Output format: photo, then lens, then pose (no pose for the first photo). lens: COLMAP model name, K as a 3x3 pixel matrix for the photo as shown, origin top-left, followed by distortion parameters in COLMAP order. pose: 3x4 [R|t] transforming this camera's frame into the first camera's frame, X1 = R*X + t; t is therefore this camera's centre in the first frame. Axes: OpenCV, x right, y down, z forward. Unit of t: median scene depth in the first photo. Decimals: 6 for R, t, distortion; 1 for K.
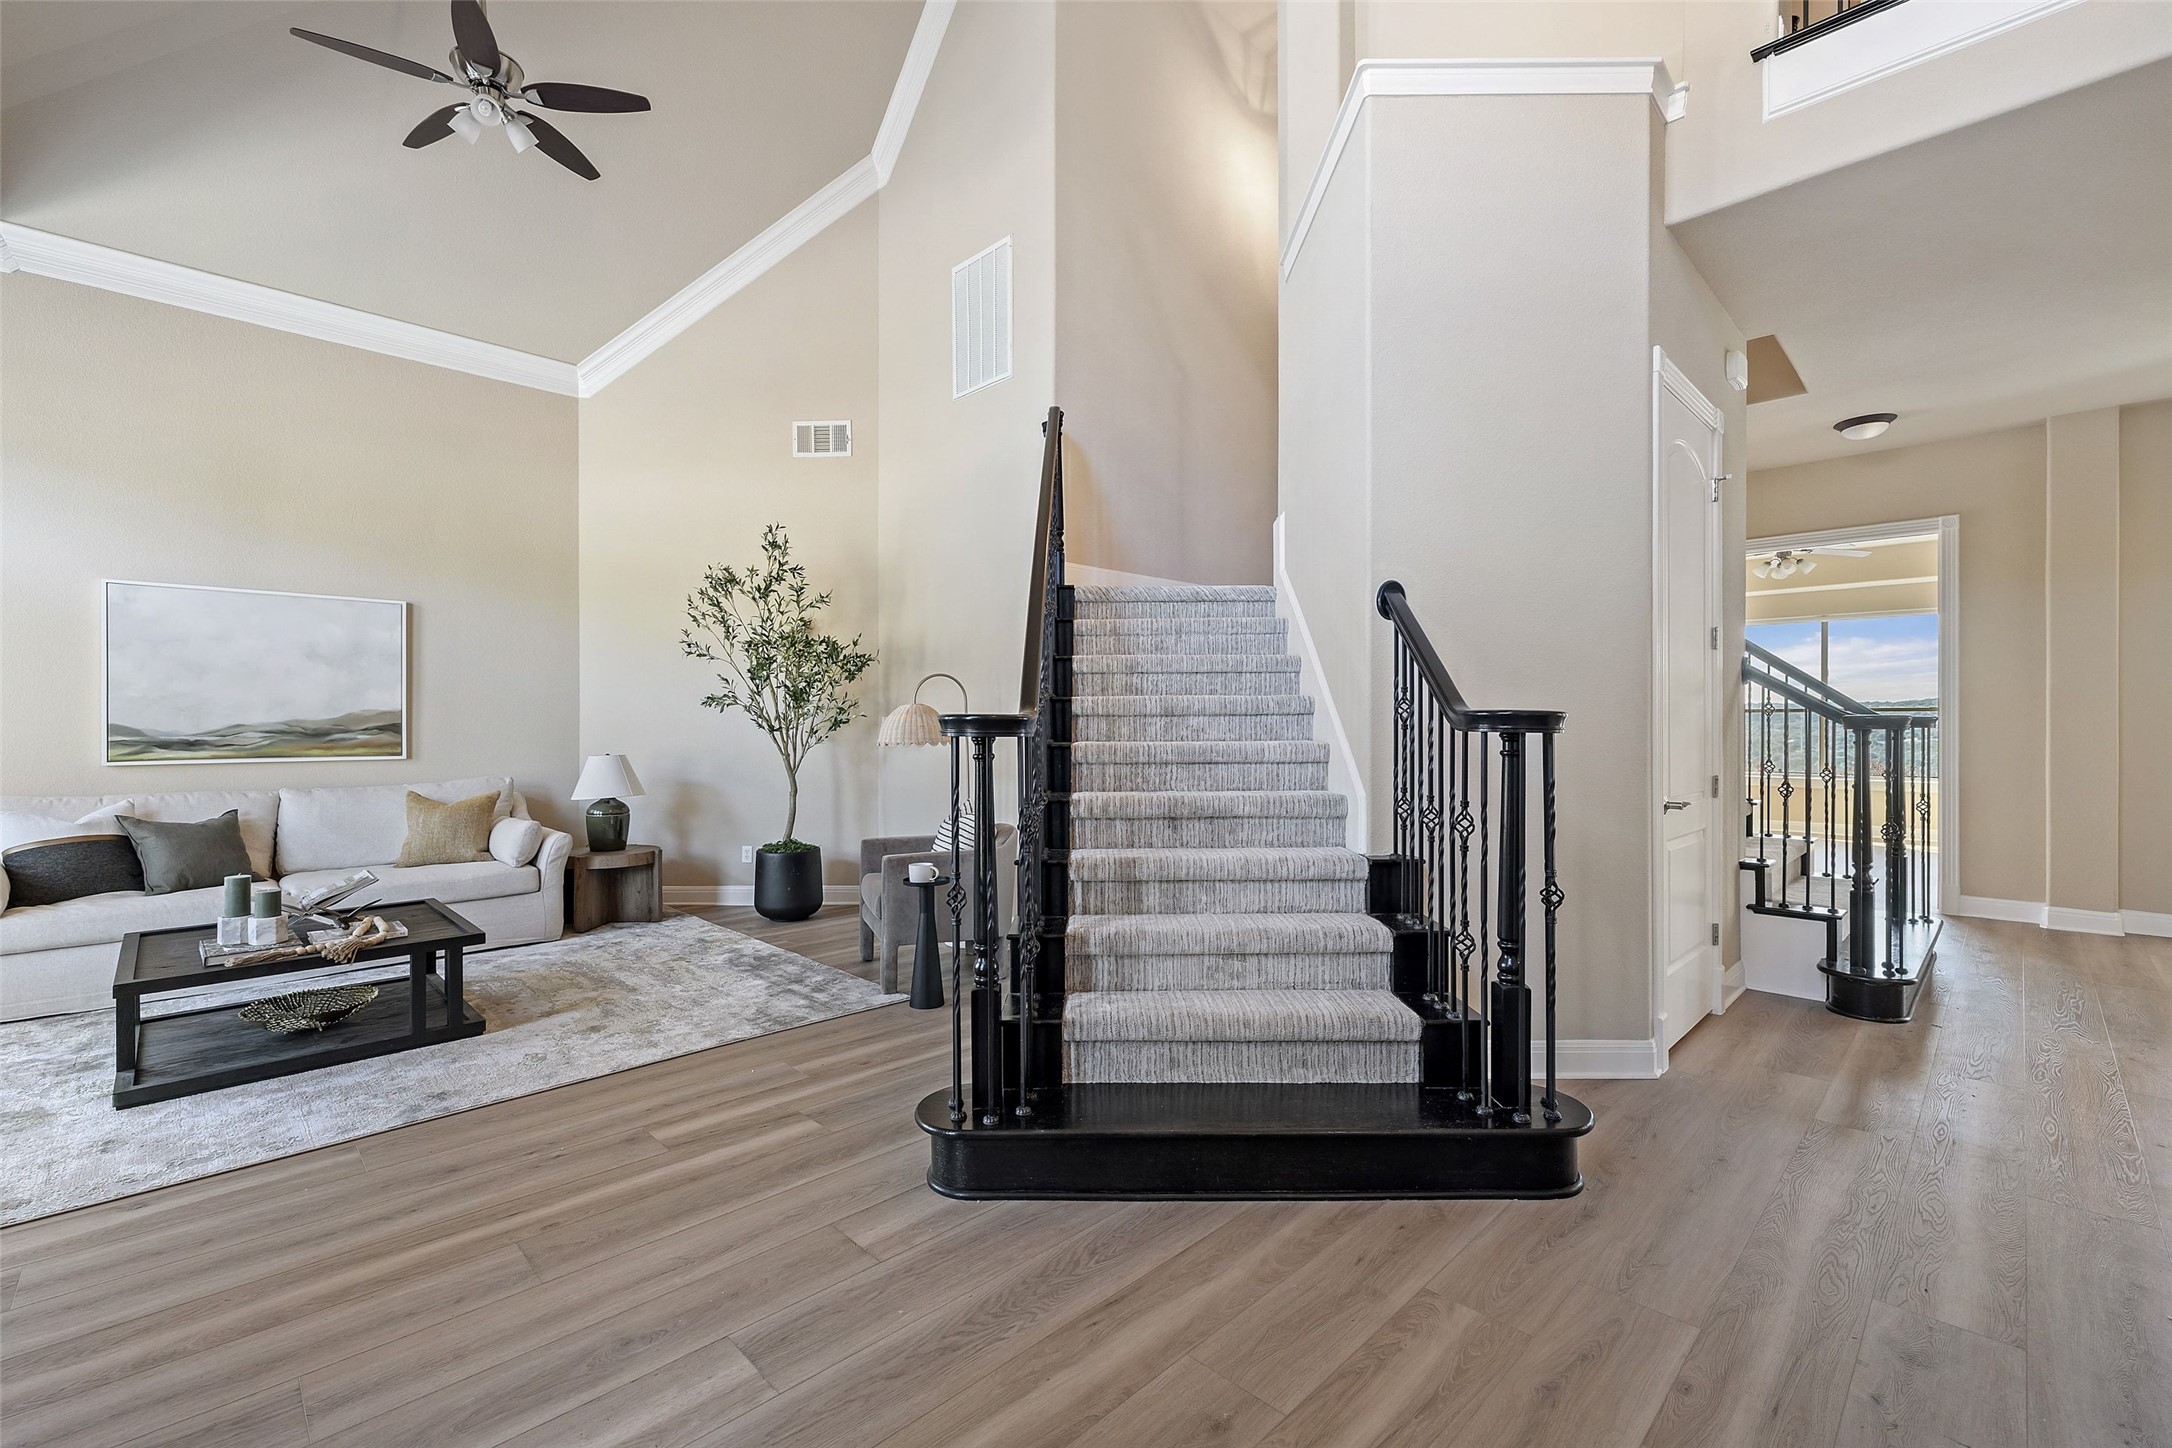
lens RADIAL K [[917.2, 0, 1082.6], [0, 917.2, 724.8], [0, 0, 1]] dist [0.001335, 0.000215]
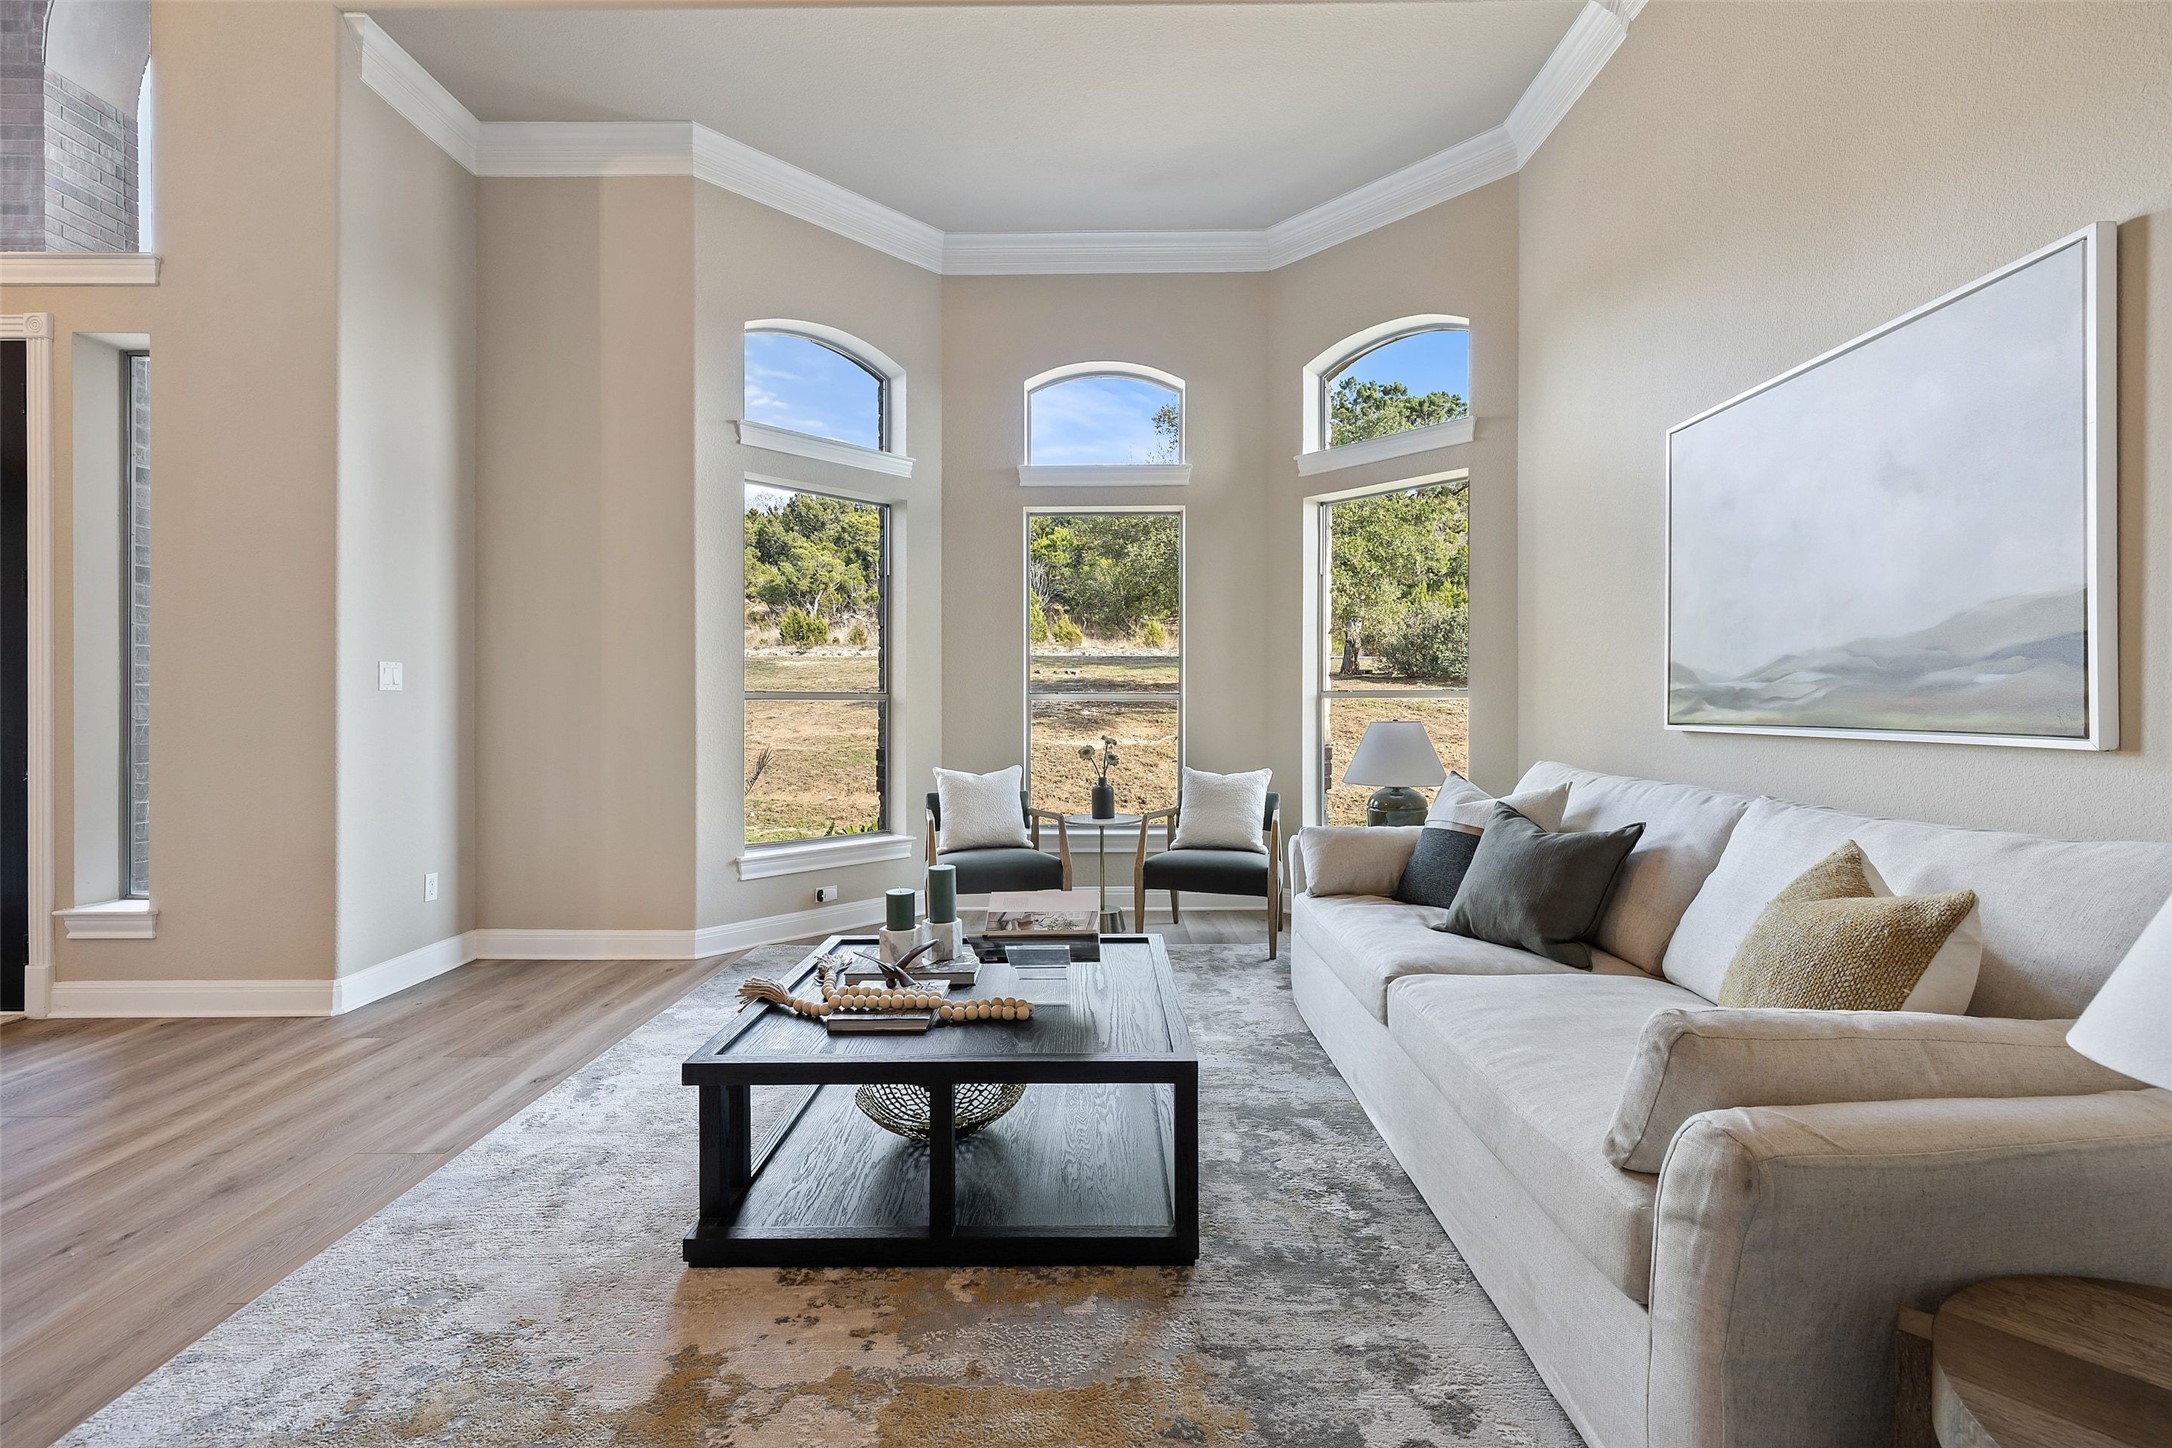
lens RADIAL K [[917.2, 0, 1093.3], [0, 917.2, 710.0], [0, 0, 1]] dist [0.001335, 0.000215]
pose [[-0.702367, 0.006320, -0.711787, -0.313644], [0.001582, 0.999972, 0.007317, 0.022694], [0.711813, 0.004013, -0.702358, 1.033735]]
